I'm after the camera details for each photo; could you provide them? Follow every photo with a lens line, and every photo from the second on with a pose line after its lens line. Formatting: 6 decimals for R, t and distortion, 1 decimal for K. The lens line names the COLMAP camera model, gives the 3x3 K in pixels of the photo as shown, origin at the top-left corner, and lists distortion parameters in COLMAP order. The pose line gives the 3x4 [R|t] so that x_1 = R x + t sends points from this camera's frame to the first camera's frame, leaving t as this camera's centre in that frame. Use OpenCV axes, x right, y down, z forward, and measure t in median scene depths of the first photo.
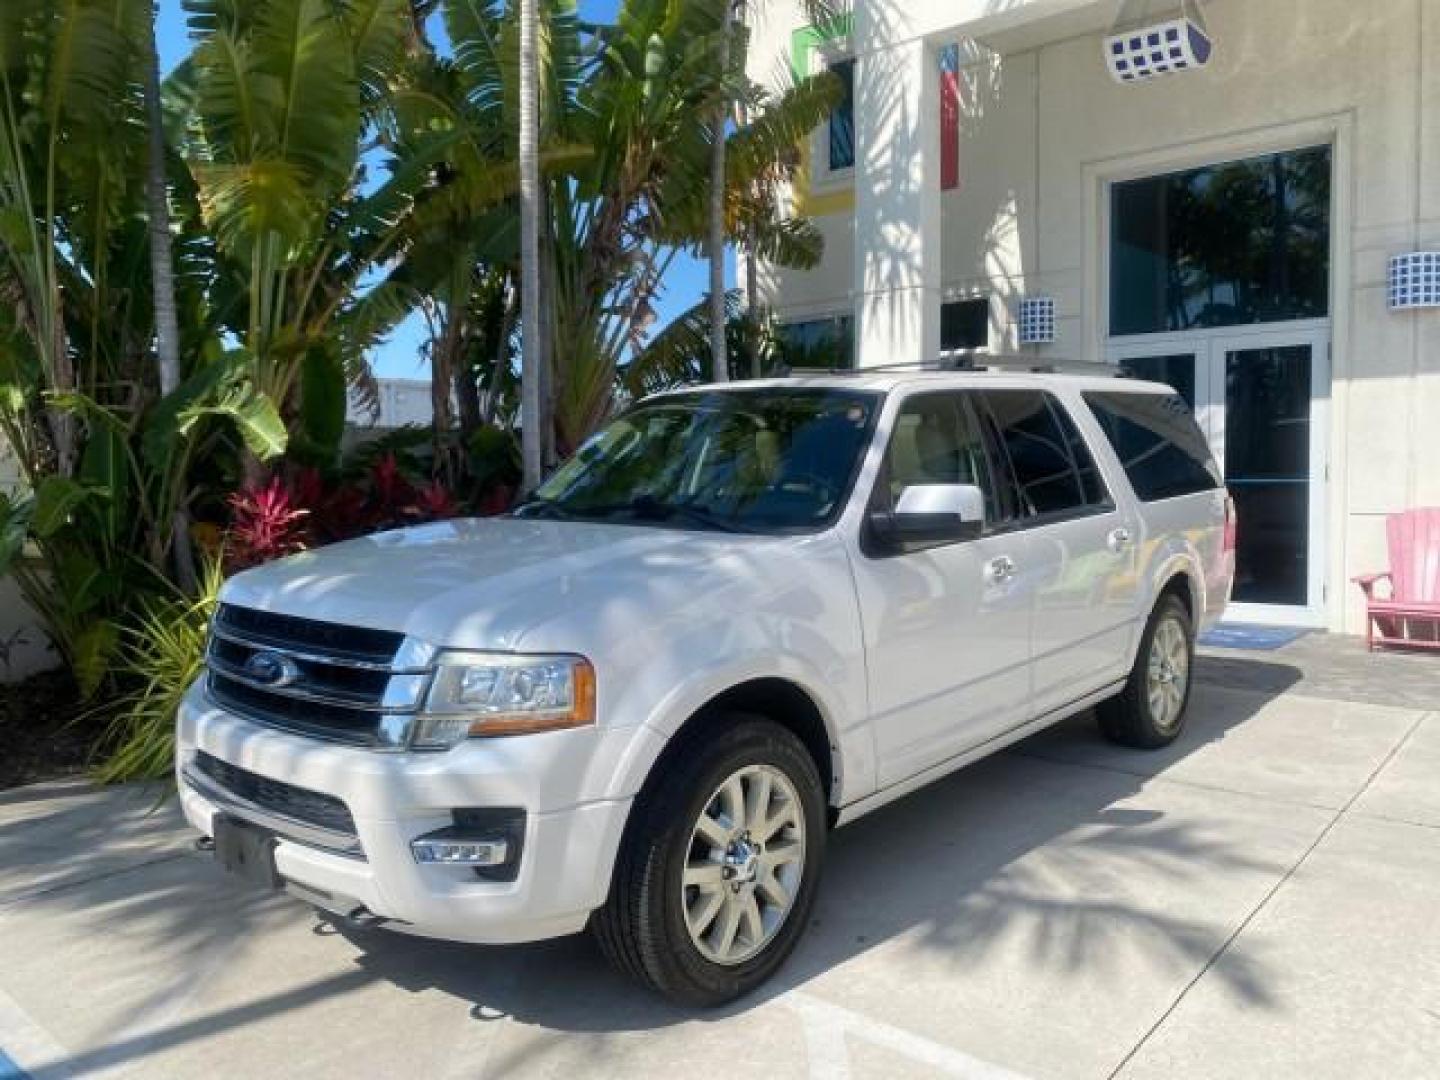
lens RADIAL K [[1082.7, 0, 722.0], [0, 1082.7, 530.5], [0, 0, 1]] dist [0.088018, -0.133997]
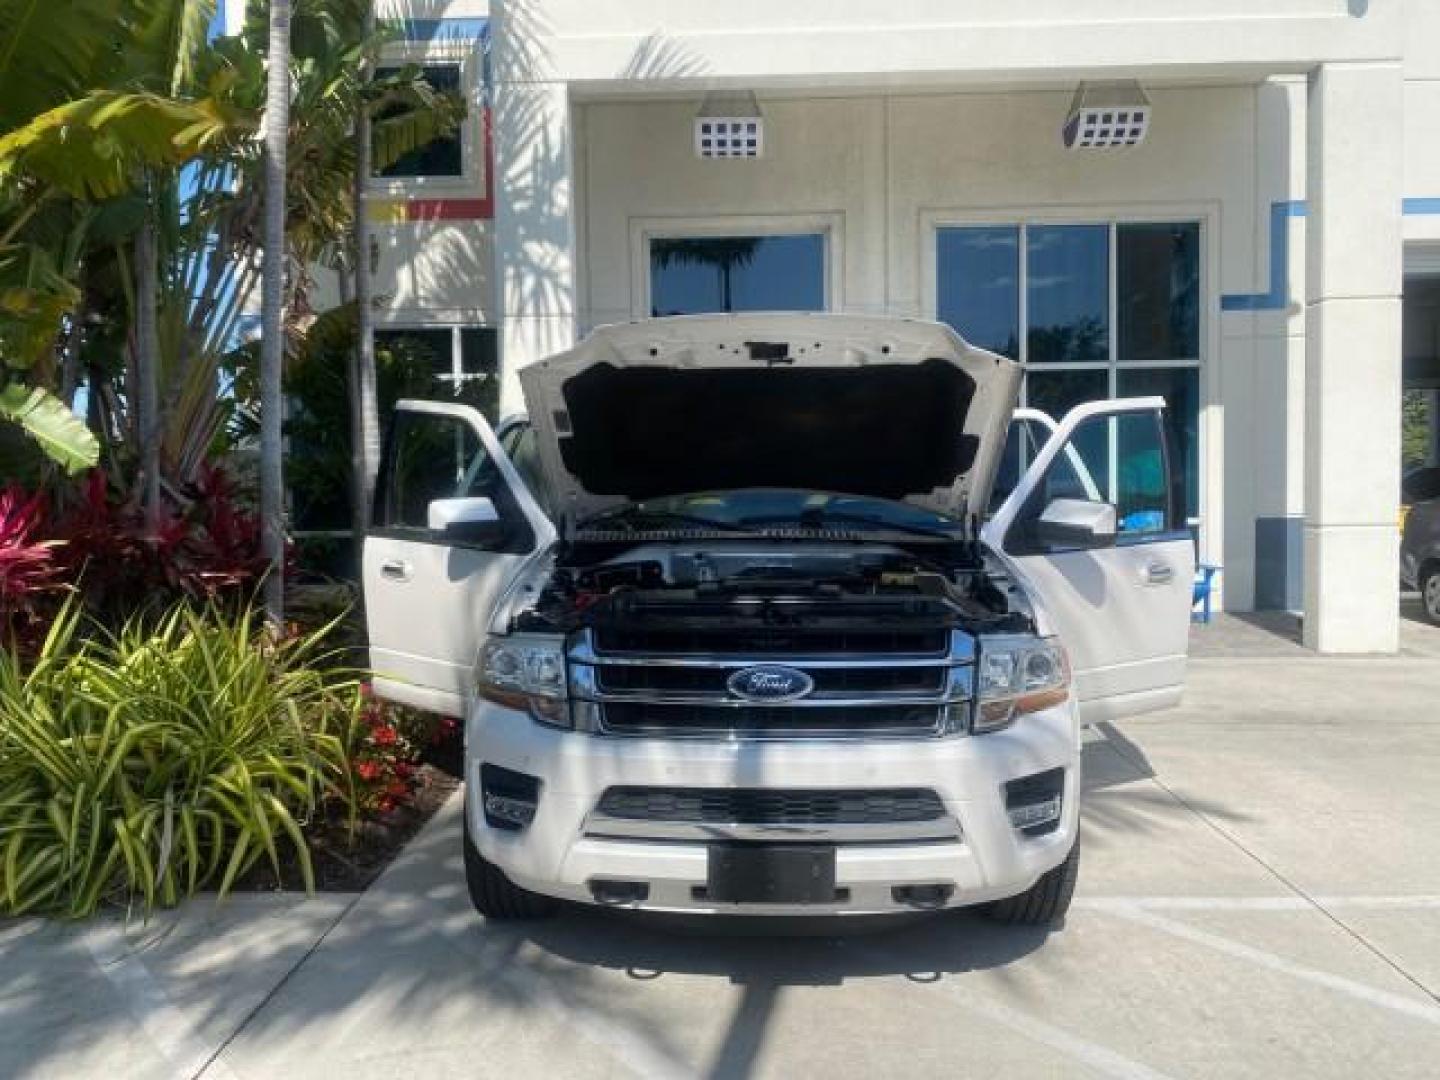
lens RADIAL K [[1120.2, 0, 722.6], [0, 1120.2, 539.5], [0, 0, 1]] dist [0.003163, -0.003064]
pose [[0.782193, -0.026965, 0.622452, -0.727269], [0.035944, 0.999352, -0.001875, -0.000144], [-0.621998, 0.023840, 0.782655, 0.170780]]
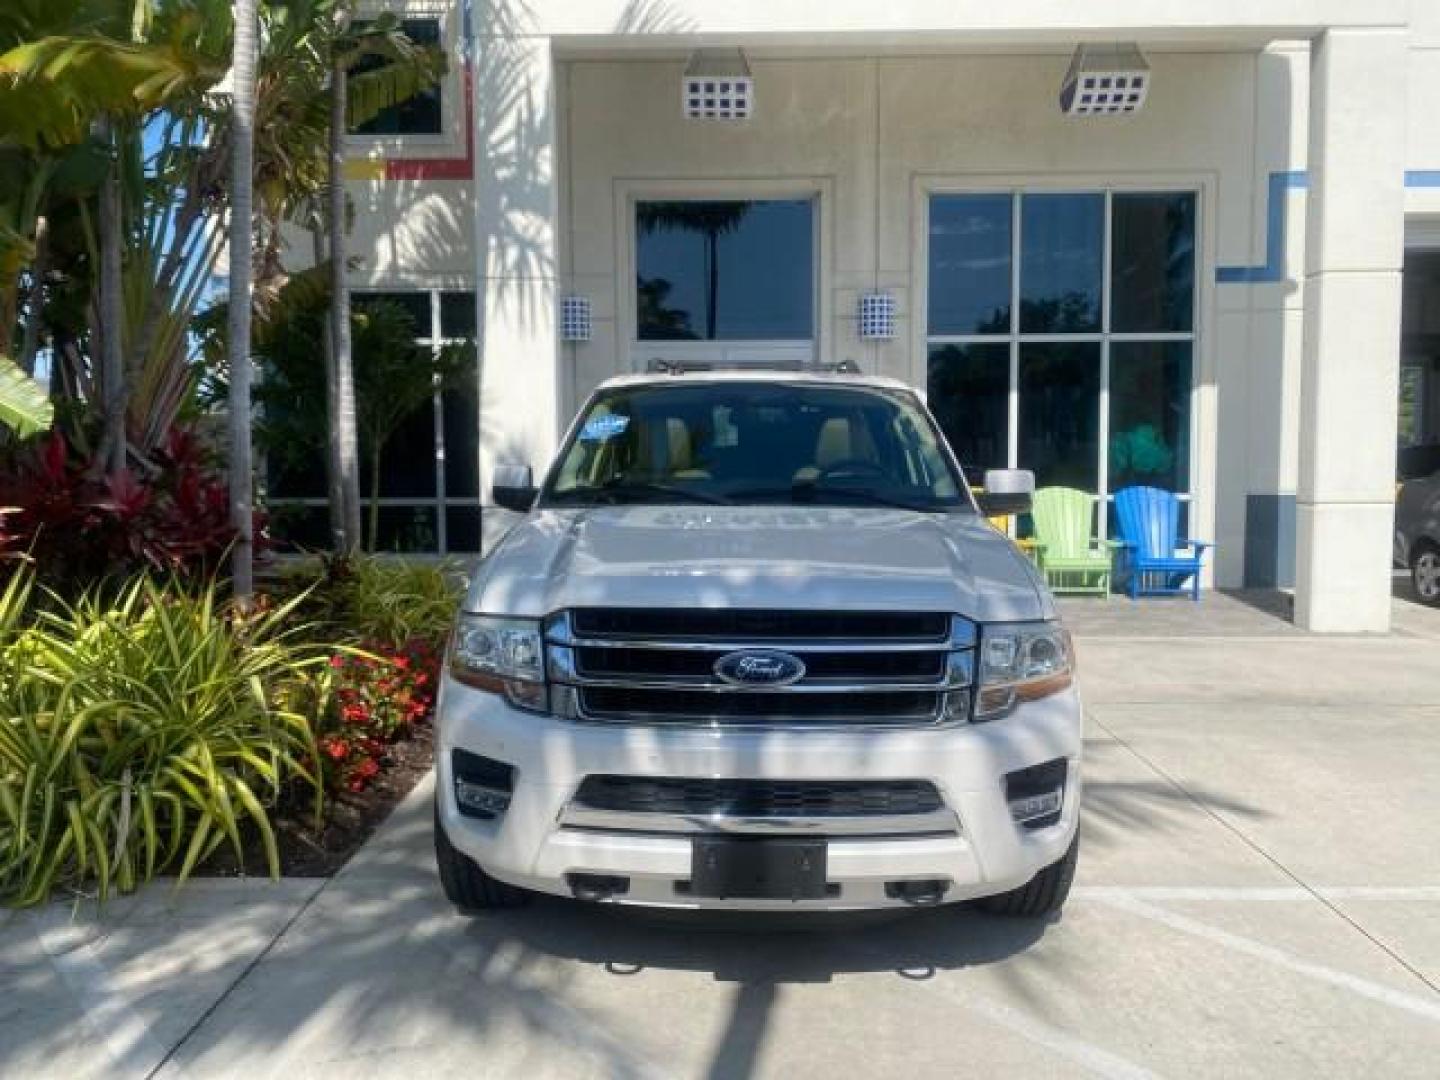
lens RADIAL K [[1086.0, 0, 716.6], [0, 1086.0, 531.2], [0, 0, 1]] dist [0.002844, 0.001359]
pose [[0.774362, -0.033482, 0.631857, -0.693365], [0.026860, 0.999438, 0.020043, -0.004384], [-0.632173, 0.001451, 0.774826, 0.220508]]
